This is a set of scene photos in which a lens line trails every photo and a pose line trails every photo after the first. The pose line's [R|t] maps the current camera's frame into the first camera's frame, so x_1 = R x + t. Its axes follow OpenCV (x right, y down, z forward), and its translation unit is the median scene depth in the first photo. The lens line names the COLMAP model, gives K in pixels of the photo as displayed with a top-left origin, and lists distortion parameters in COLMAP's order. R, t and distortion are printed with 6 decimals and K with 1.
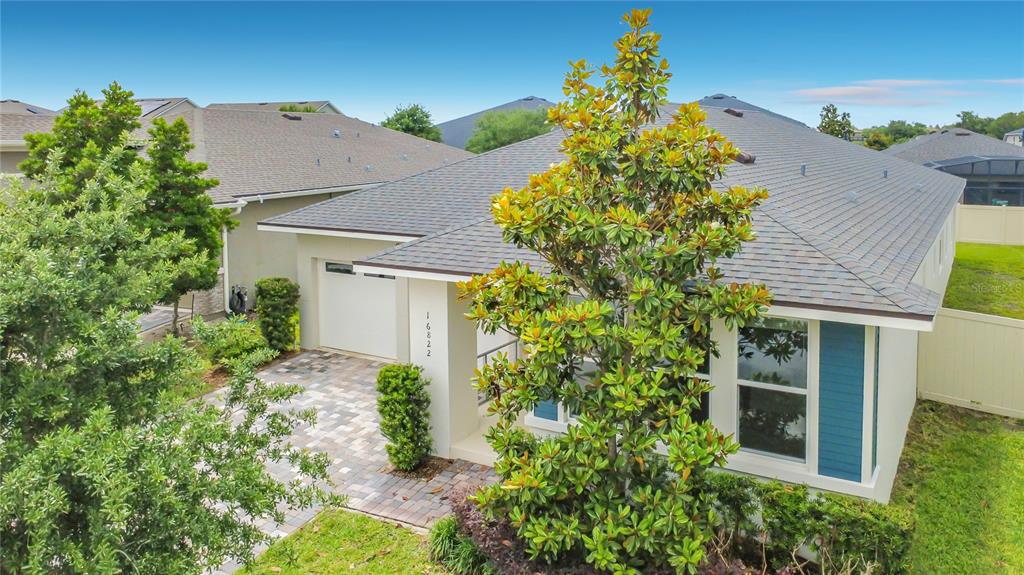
lens RADIAL K [[777.8, 0, 499.2], [0, 777.8, 245.5], [0, 0, 1]] dist [-0.001994, 0.004682]
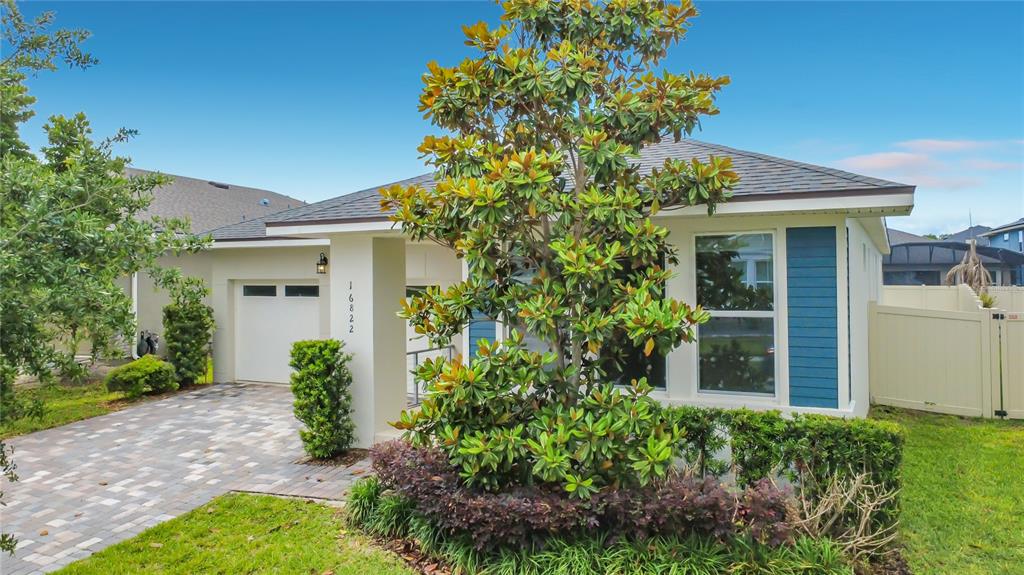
lens RADIAL K [[777.8, 0, 503.2], [0, 777.8, 281.1], [0, 0, 1]] dist [-0.001994, 0.004682]
pose [[0.996224, 0.002244, 0.086793, 0.005460], [0.005719, 0.995799, -0.091388, 0.174589], [-0.086634, 0.091539, 0.992026, 0.102438]]
